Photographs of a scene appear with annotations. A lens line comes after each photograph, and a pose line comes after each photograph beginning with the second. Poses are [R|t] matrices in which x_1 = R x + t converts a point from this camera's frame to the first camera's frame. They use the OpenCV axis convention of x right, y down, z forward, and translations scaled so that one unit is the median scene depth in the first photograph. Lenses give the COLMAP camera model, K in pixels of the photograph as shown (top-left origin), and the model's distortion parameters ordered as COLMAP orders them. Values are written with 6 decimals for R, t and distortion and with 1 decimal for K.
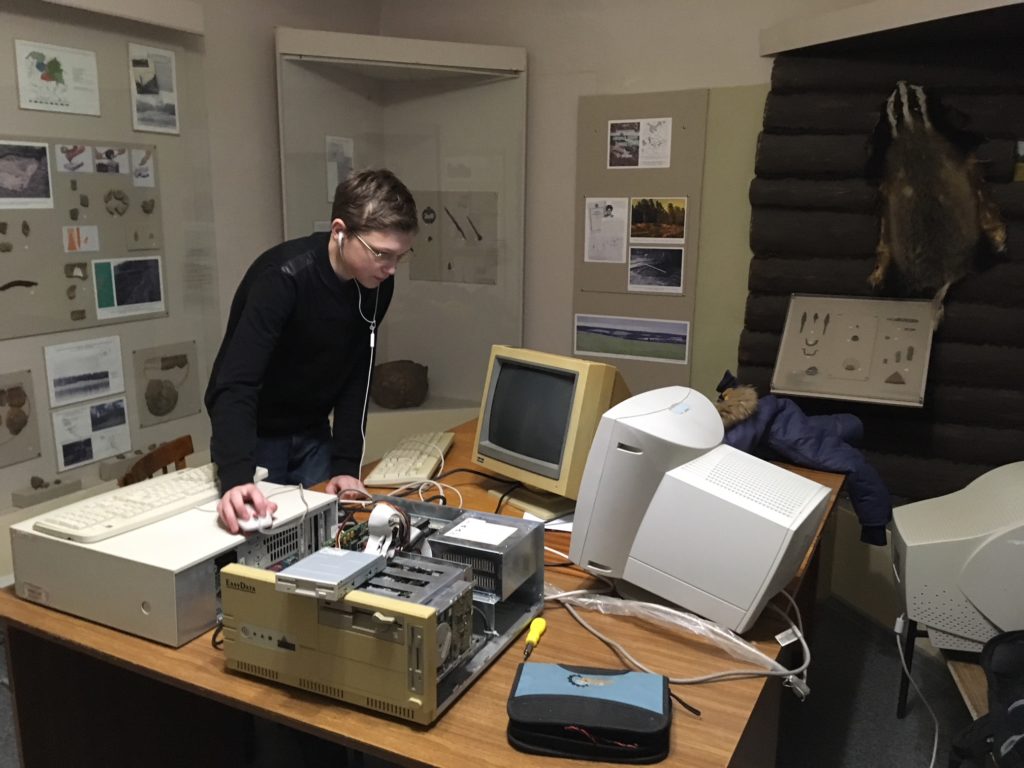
lens RADIAL K [[841.1, 0, 512.0], [0, 841.1, 384.0], [0, 0, 1]] dist [0.114673, -0.213034]
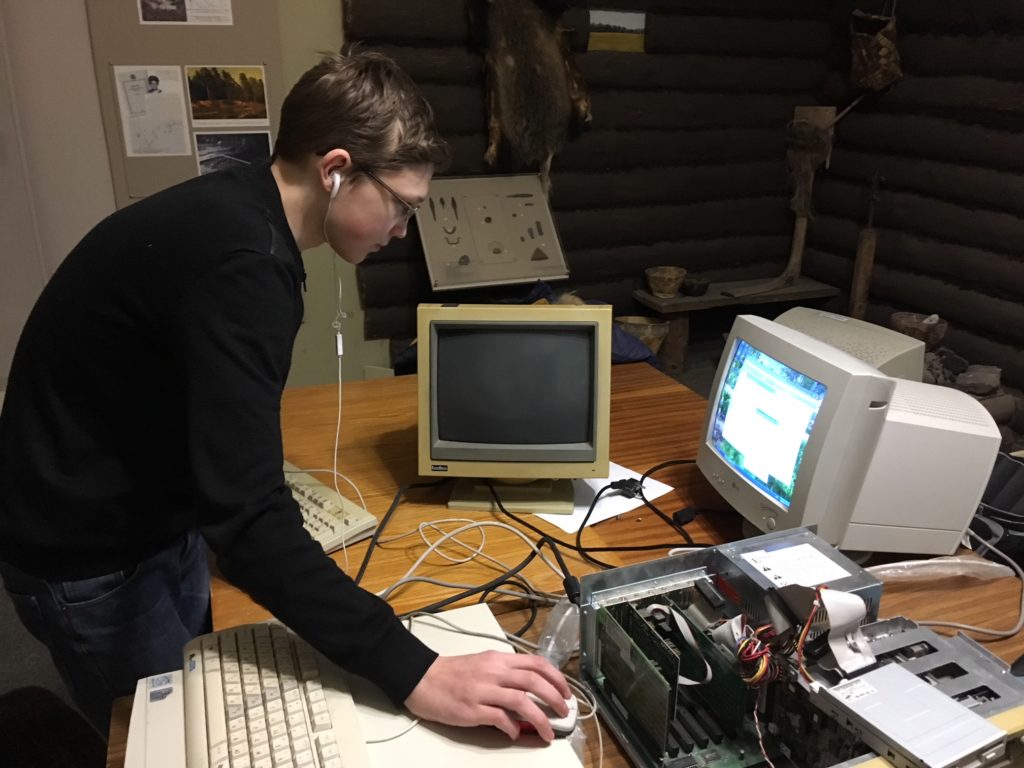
lens RADIAL K [[841.1, 0, 512.0], [0, 841.1, 384.0], [0, 0, 1]] dist [0.114673, -0.213034]
pose [[0.670189, -0.266776, 0.692588, -0.304973], [0.155806, 0.962943, 0.220146, -0.082006], [-0.725652, -0.039631, 0.686919, 0.305335]]
